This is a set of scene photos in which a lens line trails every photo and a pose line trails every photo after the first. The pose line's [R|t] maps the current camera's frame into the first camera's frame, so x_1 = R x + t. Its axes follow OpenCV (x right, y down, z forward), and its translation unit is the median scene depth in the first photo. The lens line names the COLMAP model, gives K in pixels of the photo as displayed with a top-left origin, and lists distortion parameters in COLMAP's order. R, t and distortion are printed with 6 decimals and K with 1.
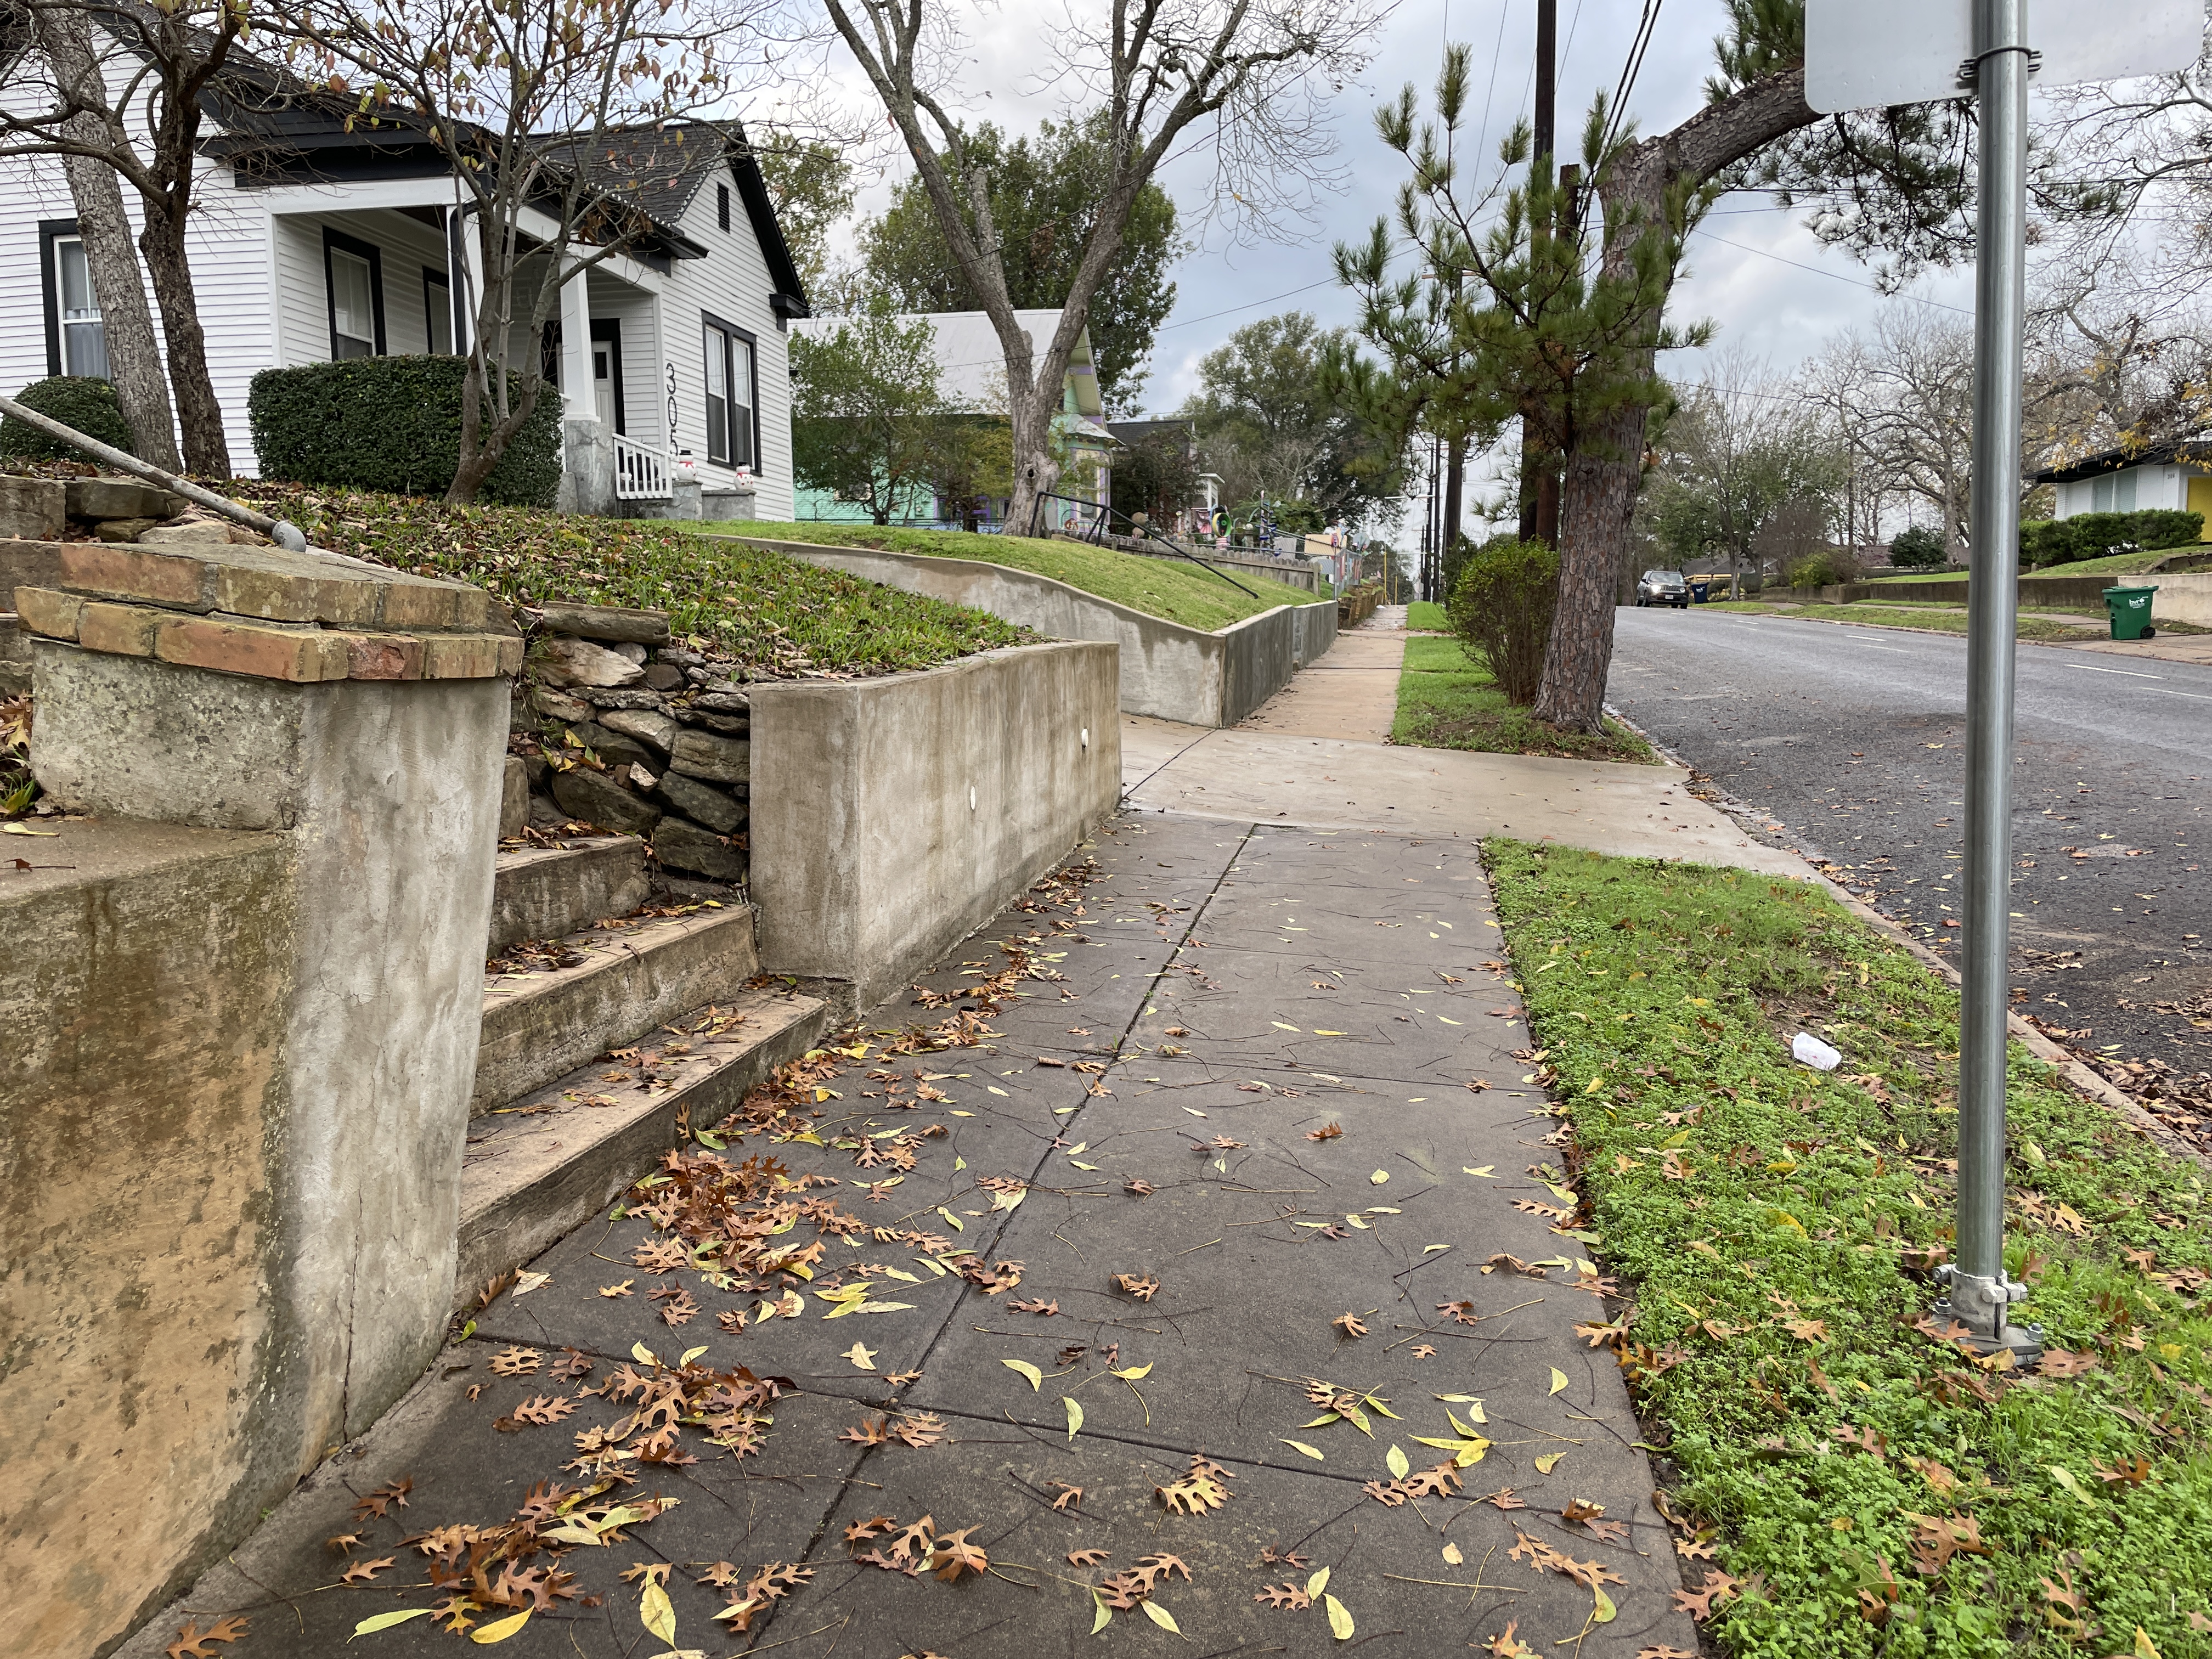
lens RADIAL K [[1673.2, 0, 1106.0], [0, 1673.2, 829.5], [0, 0, 1]] dist [0.102964, -0.136248]
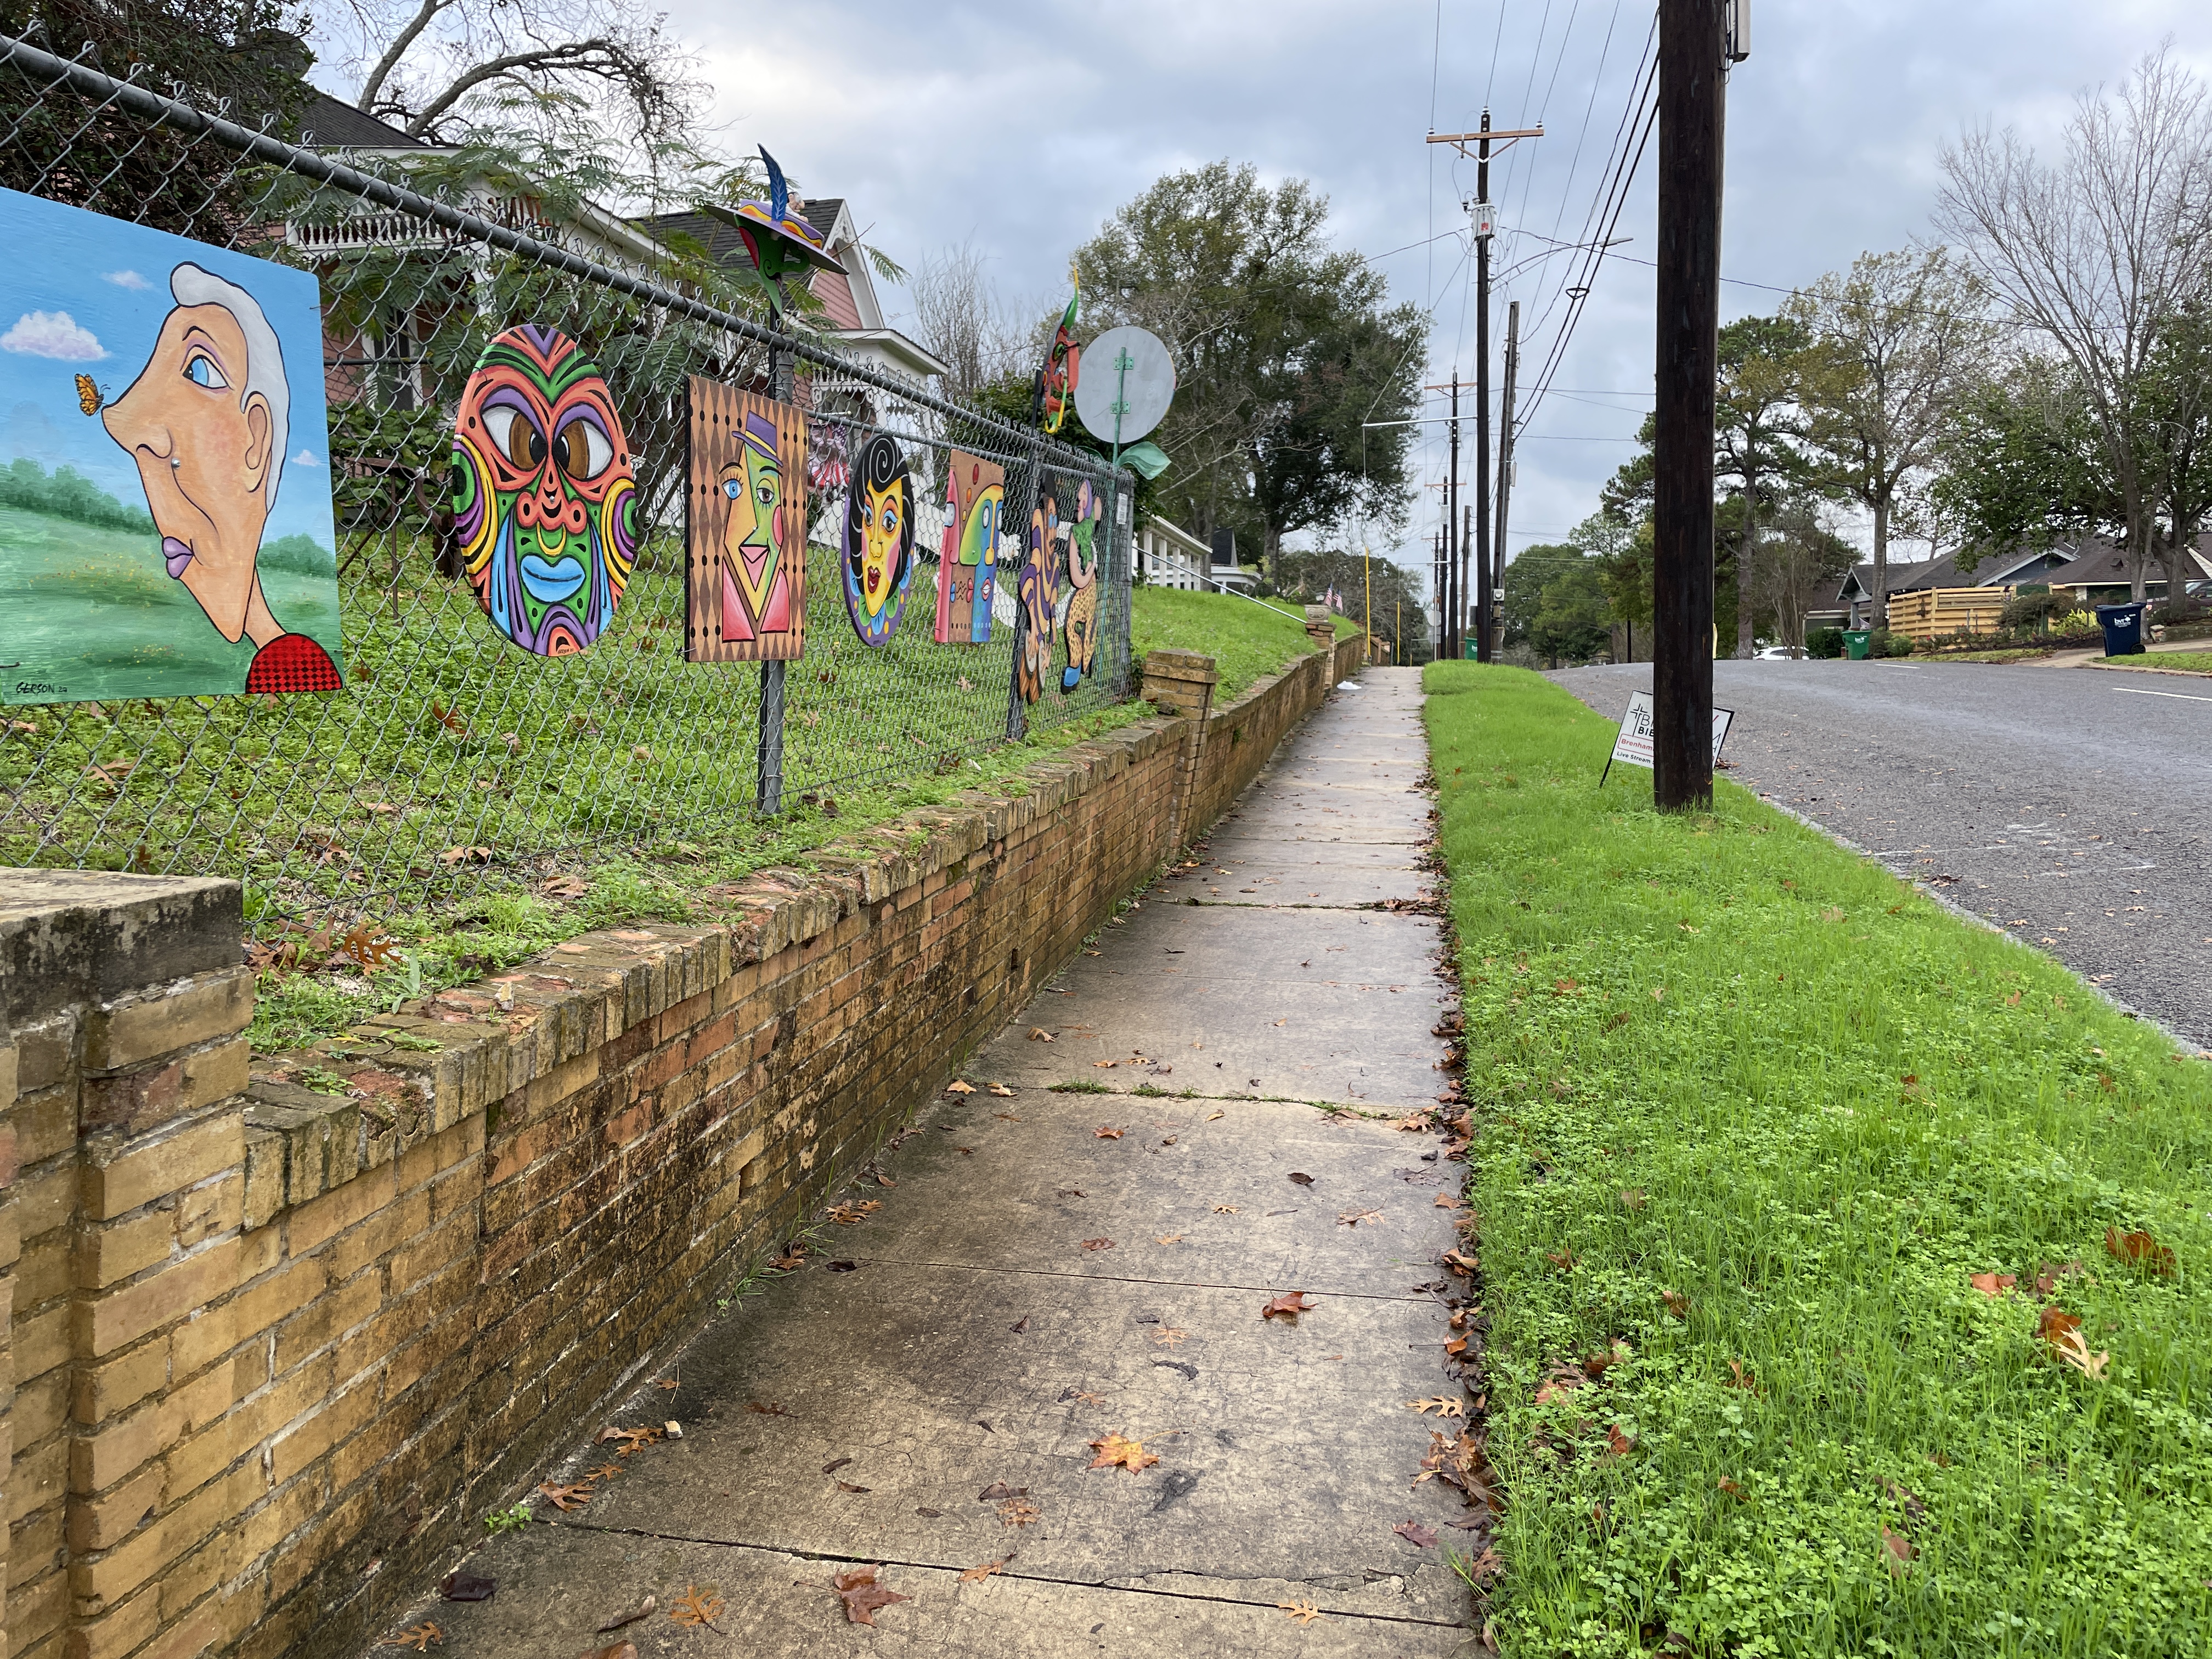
lens RADIAL K [[1661.1, 0, 1184.6], [0, 1661.1, 836.3], [0, 0, 1]] dist [0.115504, 0.001477]
pose [[0.999142, -0.020100, 0.036203, 0.154757], [0.020528, 0.999723, -0.011496, -0.131268], [-0.035961, 0.012229, 0.999278, 0.861857]]
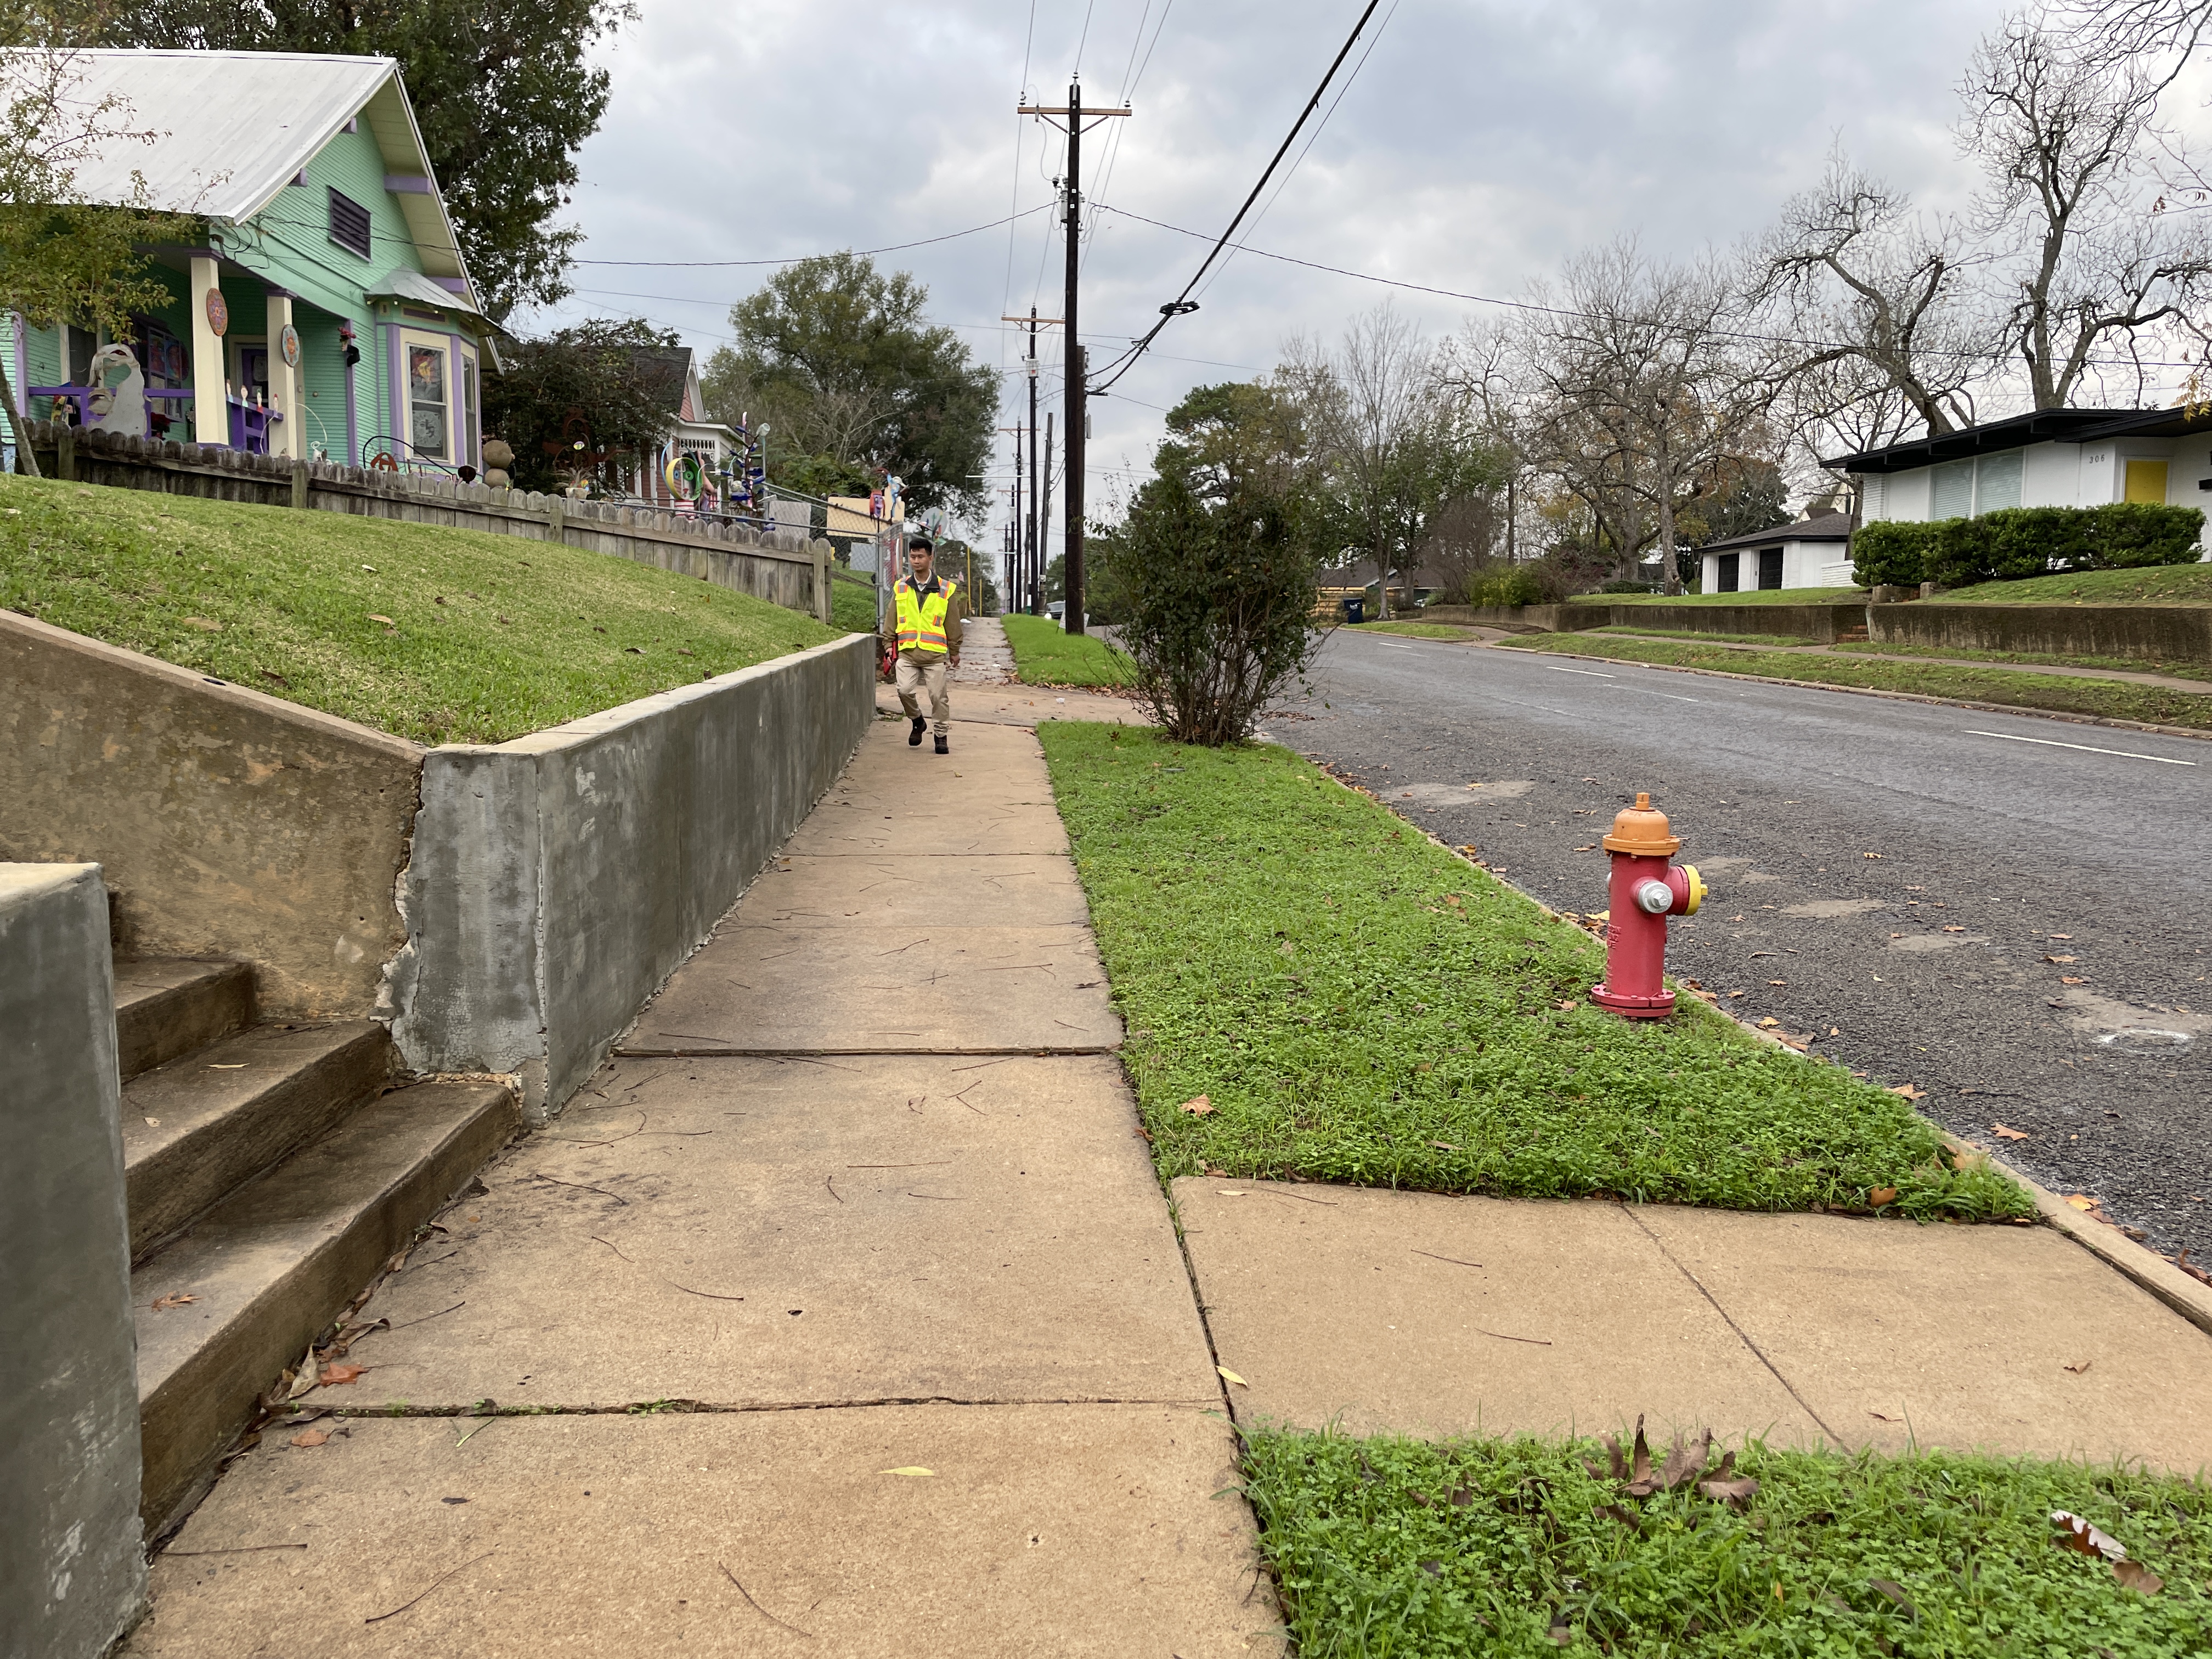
lens RADIAL K [[1673.2, 0, 1106.0], [0, 1673.2, 829.5], [0, 0, 1]] dist [0.102964, -0.136248]
pose [[0.969406, -0.014985, 0.245005, 0.058786], [0.015268, 0.999883, 0.000747, -0.056208], [-0.244987, 0.003016, 0.969522, 0.375270]]
